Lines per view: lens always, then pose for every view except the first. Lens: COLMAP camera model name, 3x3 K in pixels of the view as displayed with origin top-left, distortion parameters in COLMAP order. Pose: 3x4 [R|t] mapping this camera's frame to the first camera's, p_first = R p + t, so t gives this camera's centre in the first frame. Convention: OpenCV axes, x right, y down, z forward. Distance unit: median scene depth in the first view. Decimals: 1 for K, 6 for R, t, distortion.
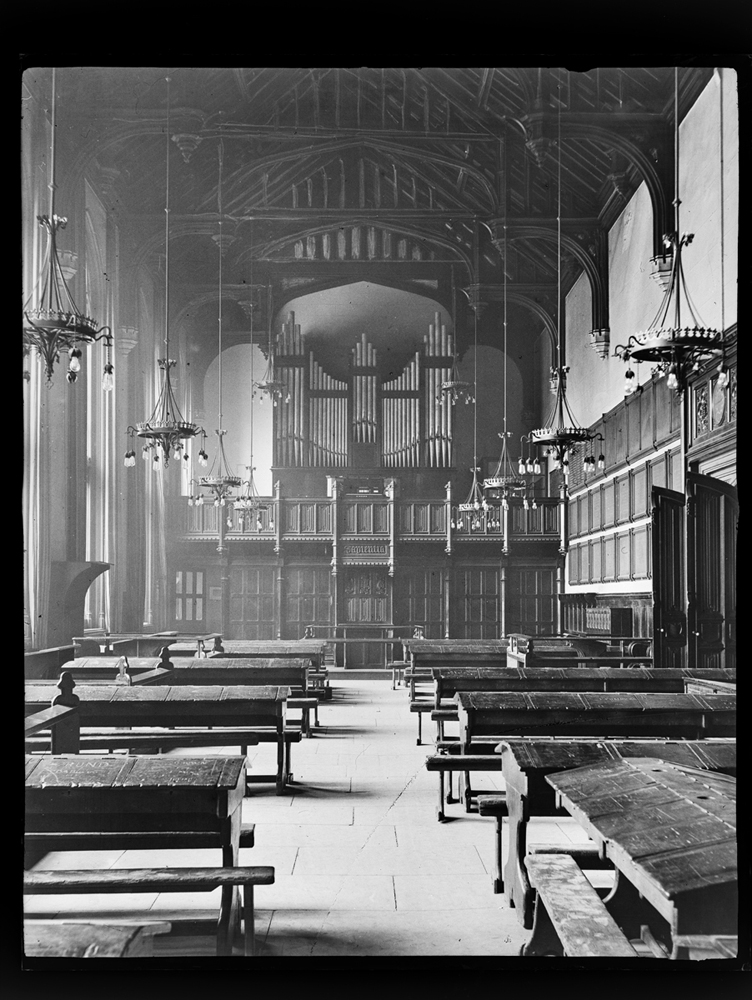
lens RADIAL K [[3349.9, 0, 430.2], [0, 3349.9, 498.3], [0, 0, 1]] dist [1.224778, -0.902759]
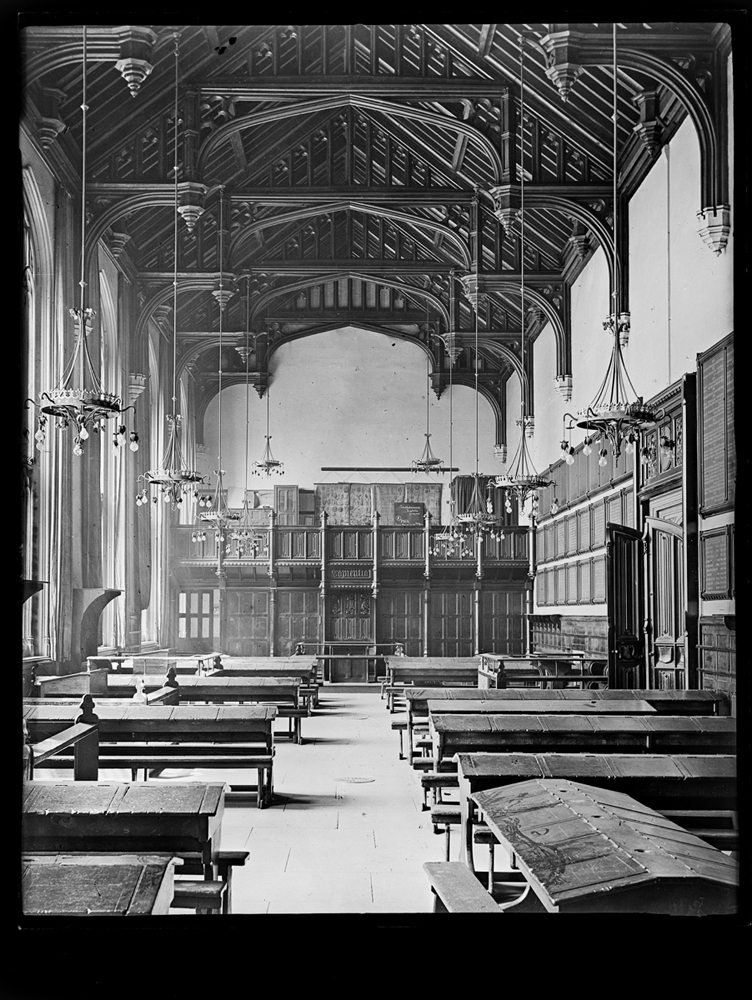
lens RADIAL K [[3384.6, 0, 376.0], [0, 3384.6, 500.0], [0, 0, 1]] dist [0.818484, -0.357596]
pose [[0.999884, -0.000296, -0.015231, 0.005954], [0.000382, 0.999984, 0.005668, -0.015625], [0.015229, -0.005673, 0.999868, -0.110079]]
